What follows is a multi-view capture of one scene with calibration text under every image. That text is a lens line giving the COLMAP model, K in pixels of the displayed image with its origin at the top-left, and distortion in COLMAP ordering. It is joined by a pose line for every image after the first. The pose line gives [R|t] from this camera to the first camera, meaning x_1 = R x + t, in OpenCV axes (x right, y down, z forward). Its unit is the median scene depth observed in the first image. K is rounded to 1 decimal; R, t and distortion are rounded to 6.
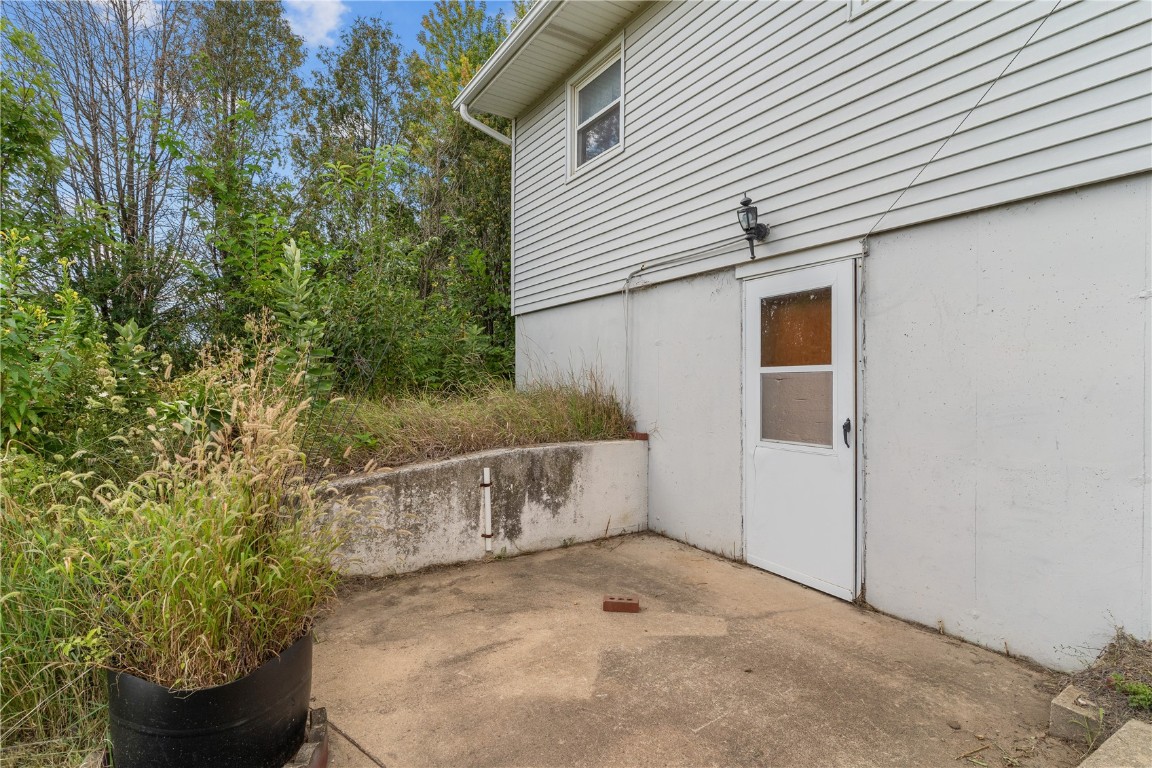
lens RADIAL K [[572.1, 0, 576.0], [0, 572.1, 384.0], [0, 0, 1]] dist [0.002395, 0.000161]
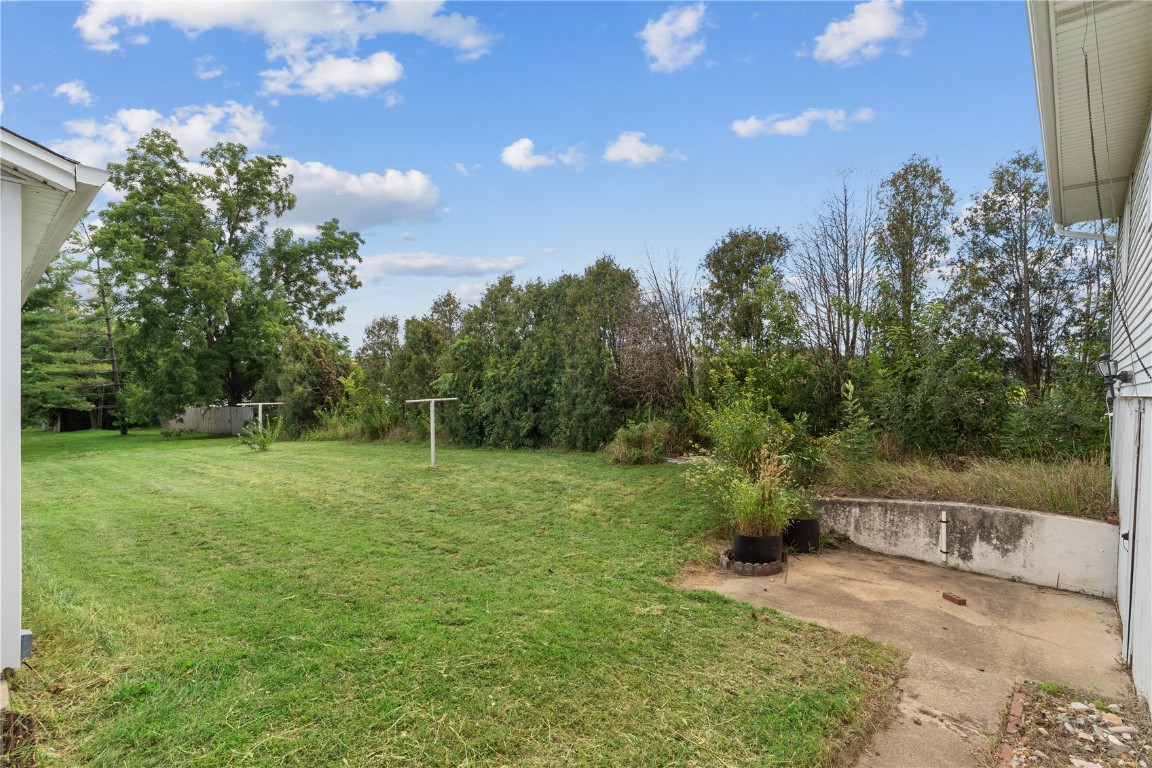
lens RADIAL K [[572.1, 0, 576.0], [0, 572.1, 384.0], [0, 0, 1]] dist [0.002395, 0.000161]
pose [[0.279536, 0.017235, -0.959981, 1.184682], [-0.023778, 0.999656, 0.011024, -0.228118], [0.959841, 0.019745, 0.279850, -0.535216]]
